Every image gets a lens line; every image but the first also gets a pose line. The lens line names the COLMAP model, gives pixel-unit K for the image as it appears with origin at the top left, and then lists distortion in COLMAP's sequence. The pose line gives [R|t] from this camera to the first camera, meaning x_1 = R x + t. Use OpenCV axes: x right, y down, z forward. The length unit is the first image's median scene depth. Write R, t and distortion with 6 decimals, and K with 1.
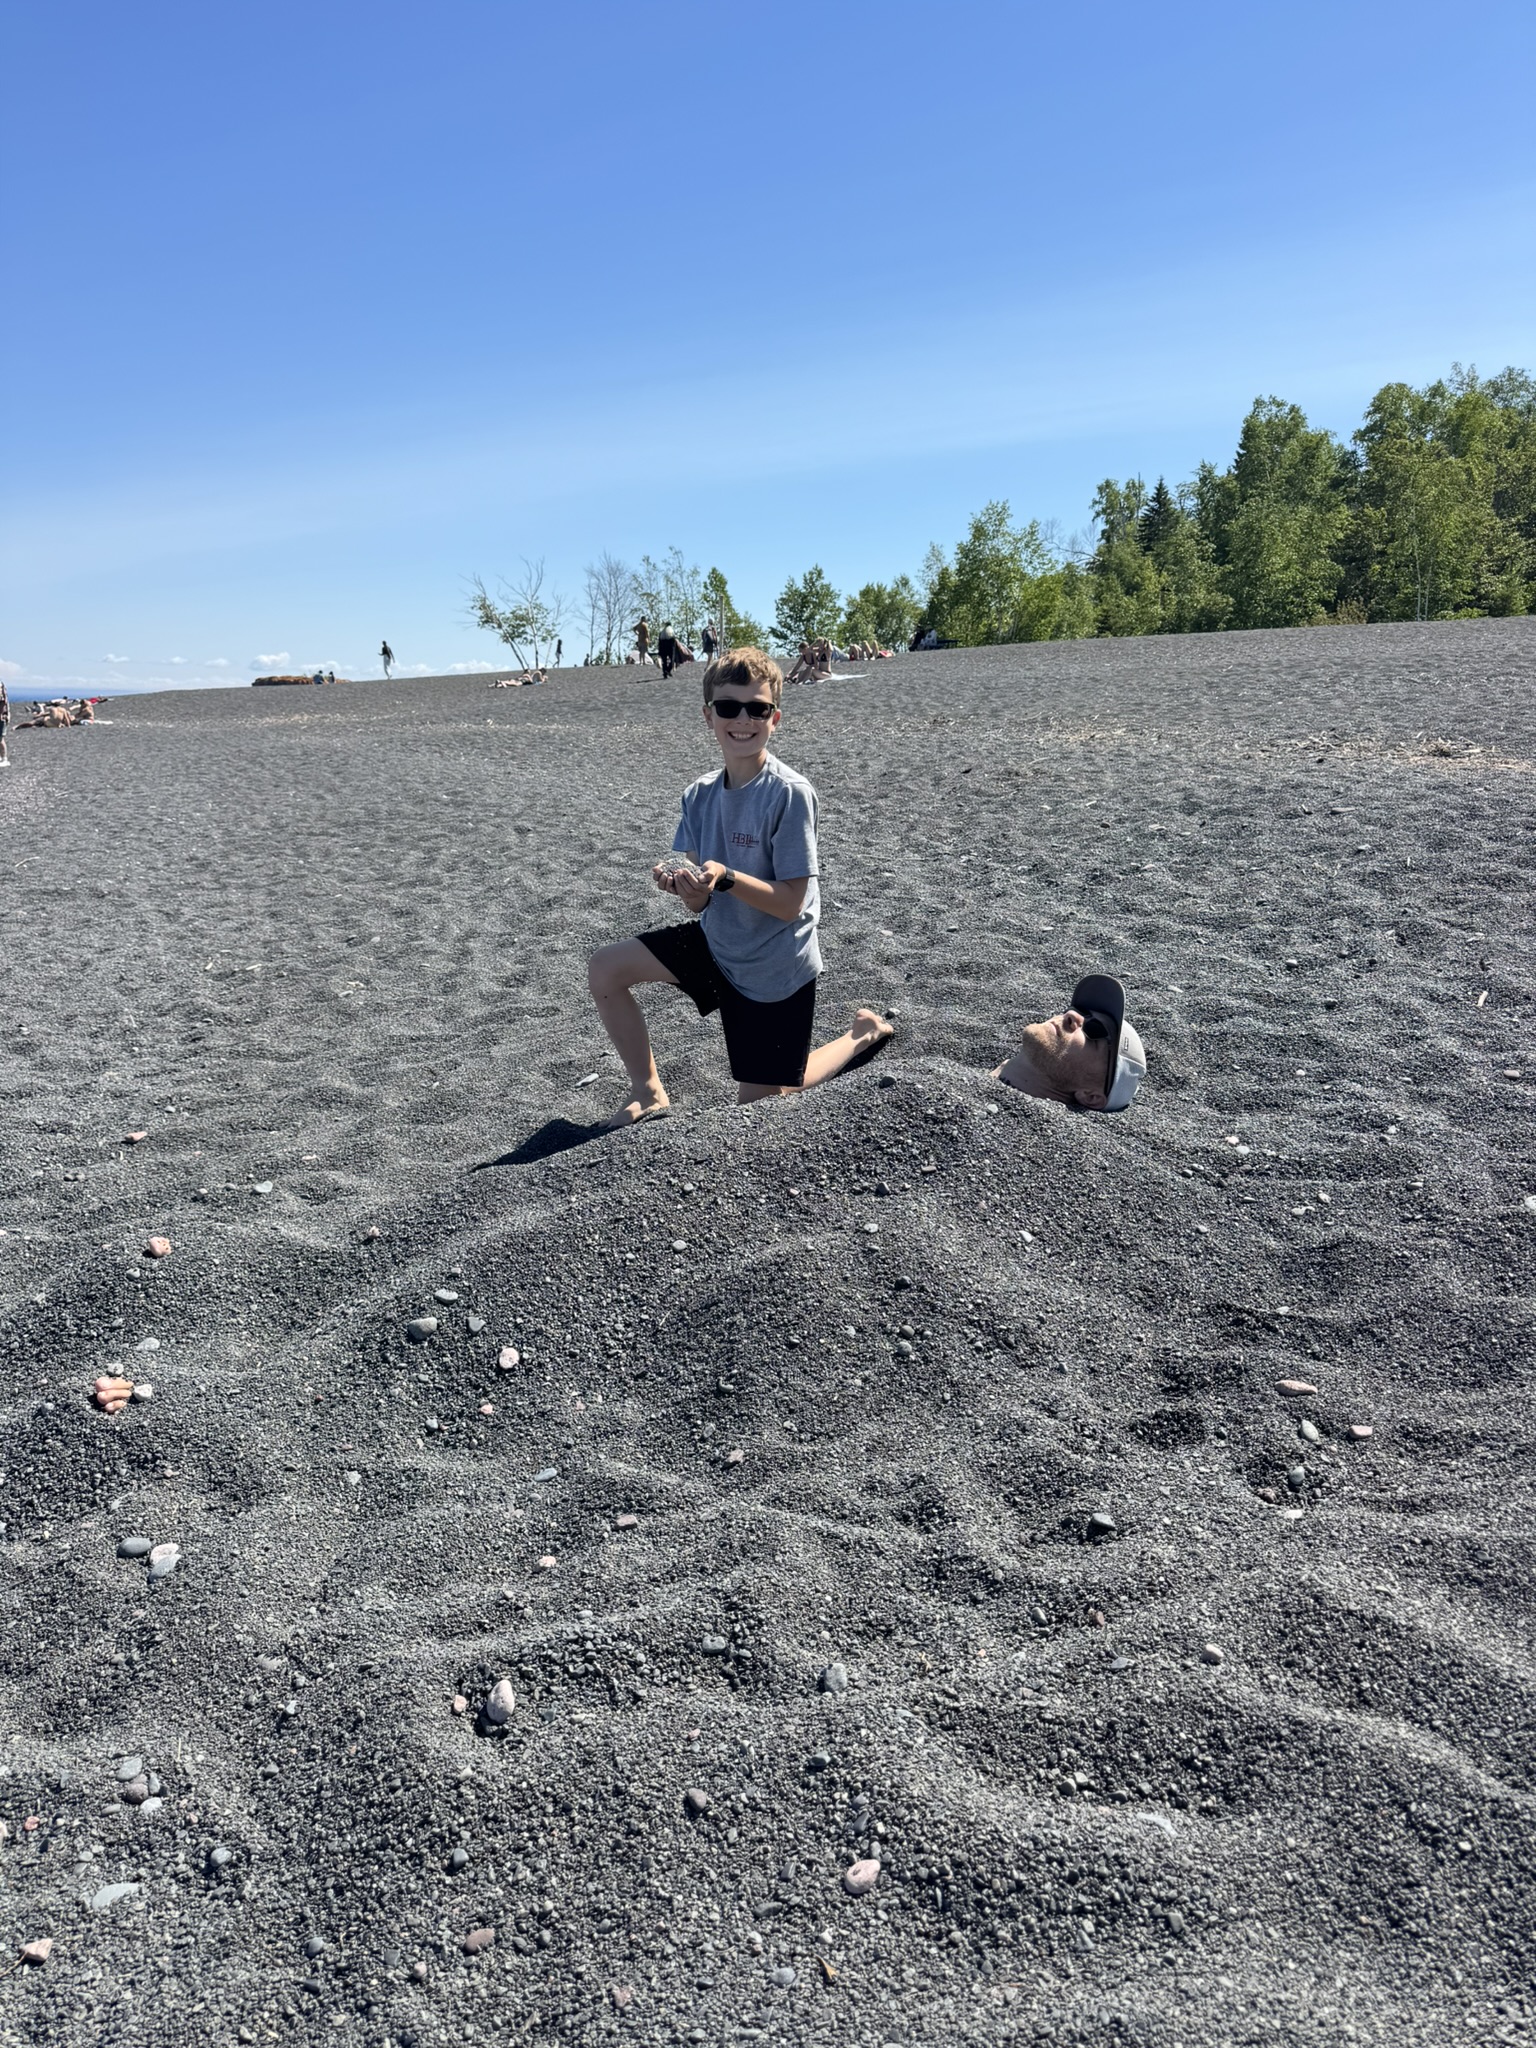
lens RADIAL K [[1471.4, 0, 774.2], [0, 1471.4, 1033.1], [0, 0, 1]] dist [0.153915, -0.319559]
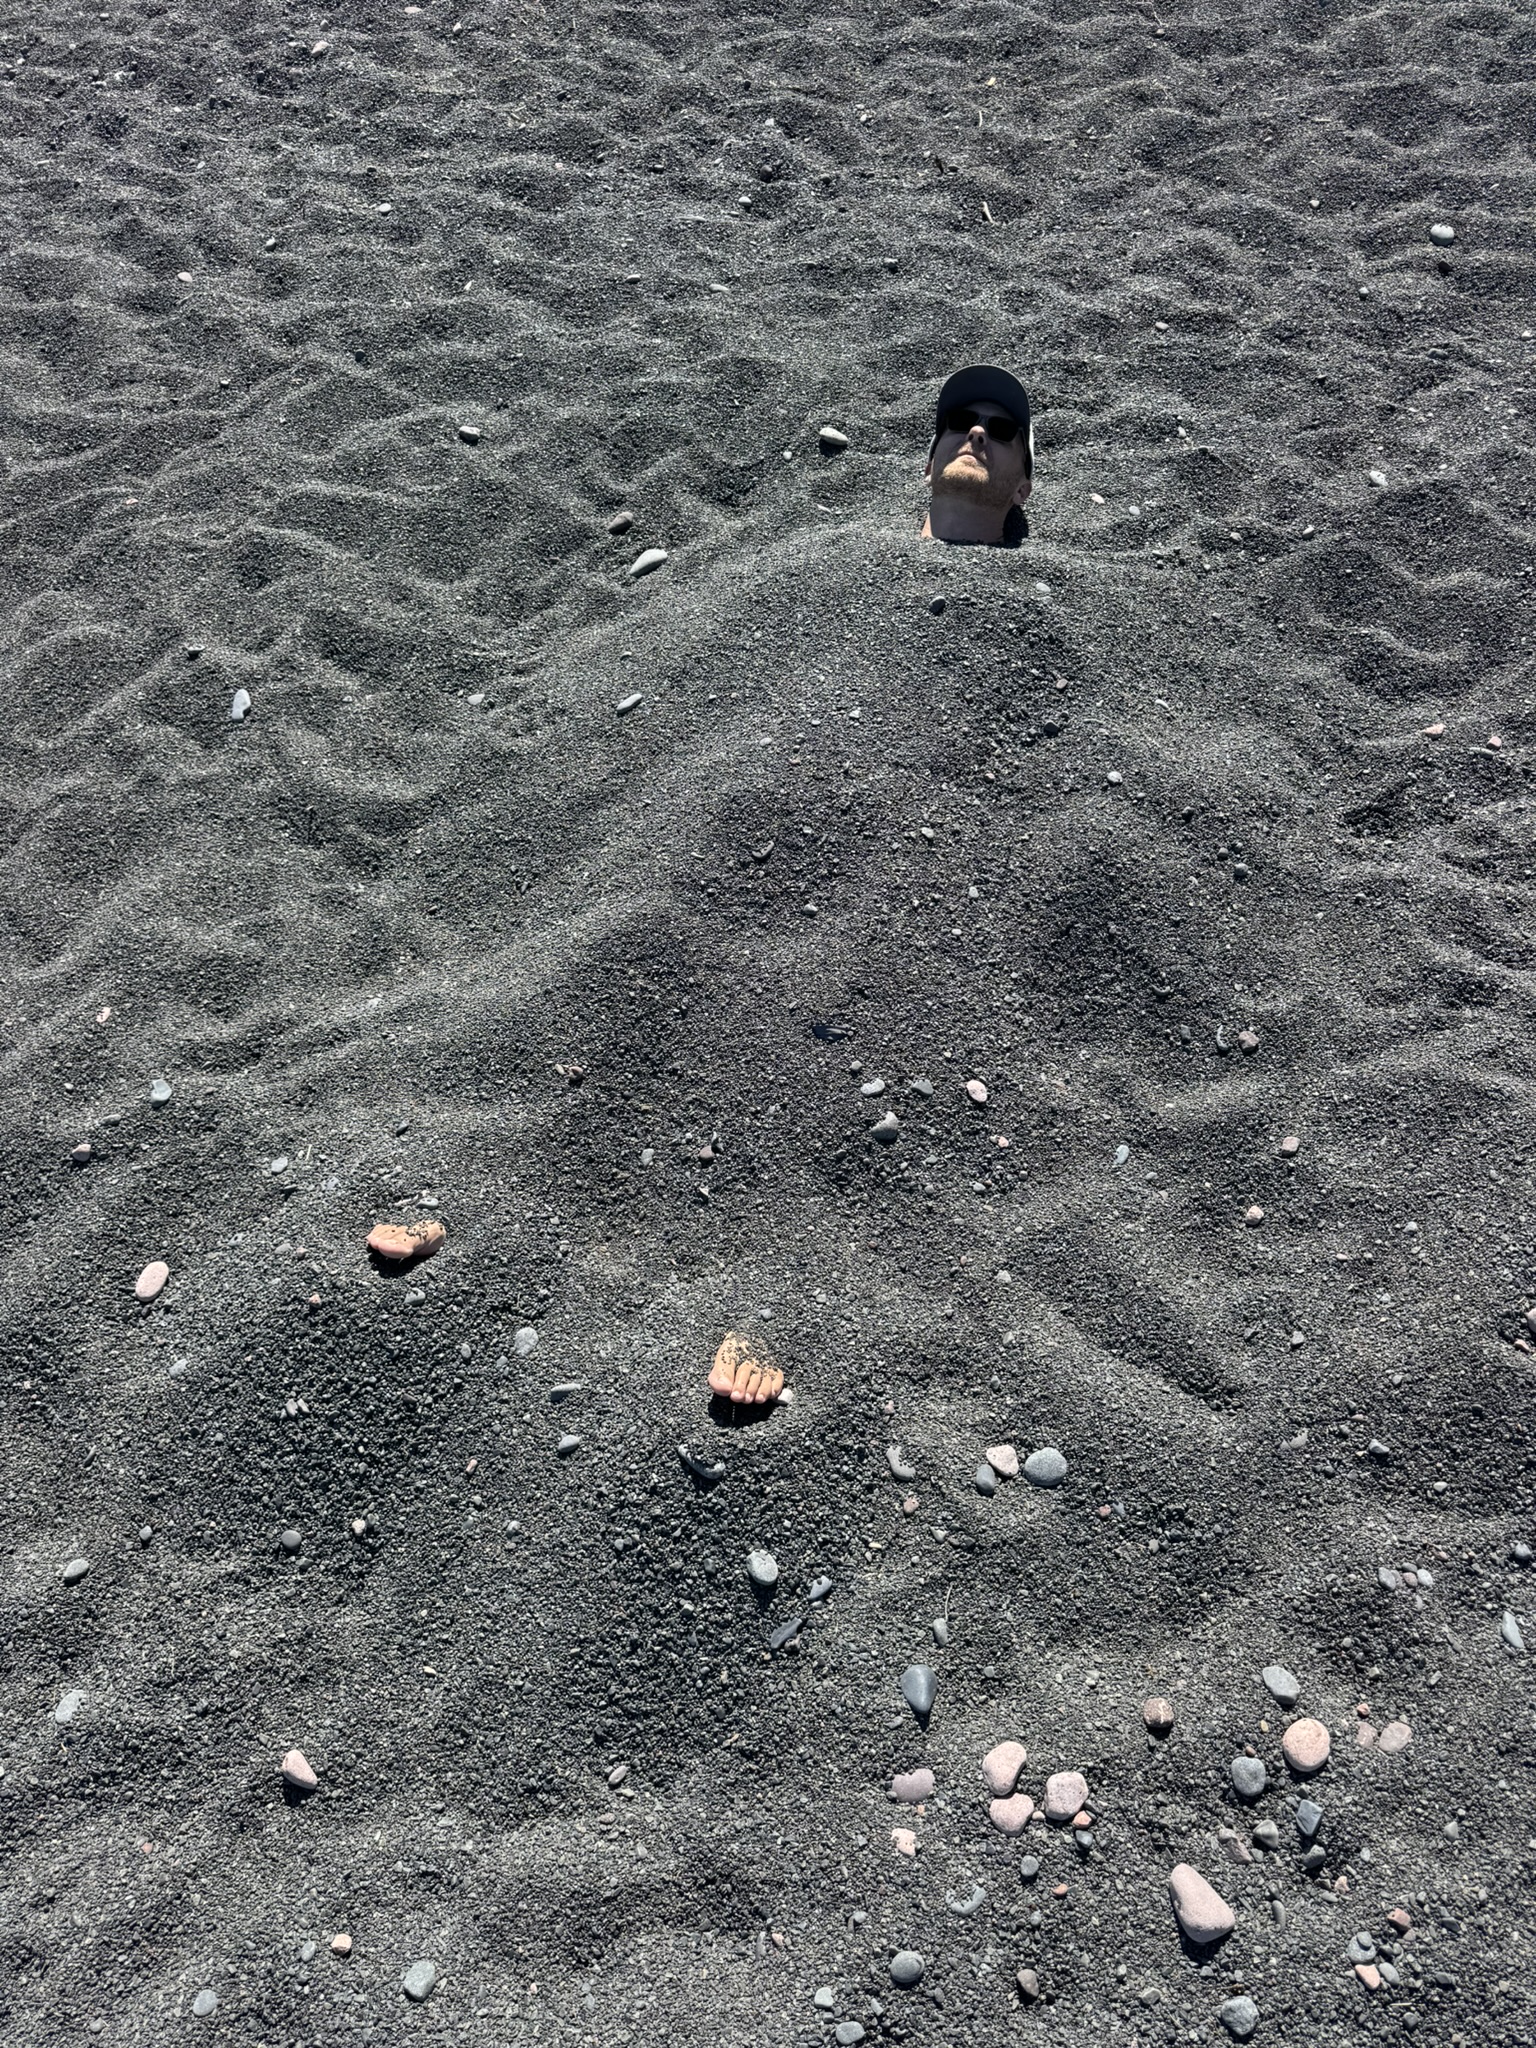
lens RADIAL K [[1471.4, 0, 774.2], [0, 1471.4, 1033.1], [0, 0, 1]] dist [0.153915, -0.319559]
pose [[0.619141, -0.608527, 0.496345, -0.750058], [0.187488, 0.728332, 0.659075, -0.495282], [-0.762569, -0.315002, 0.565032, 0.586085]]
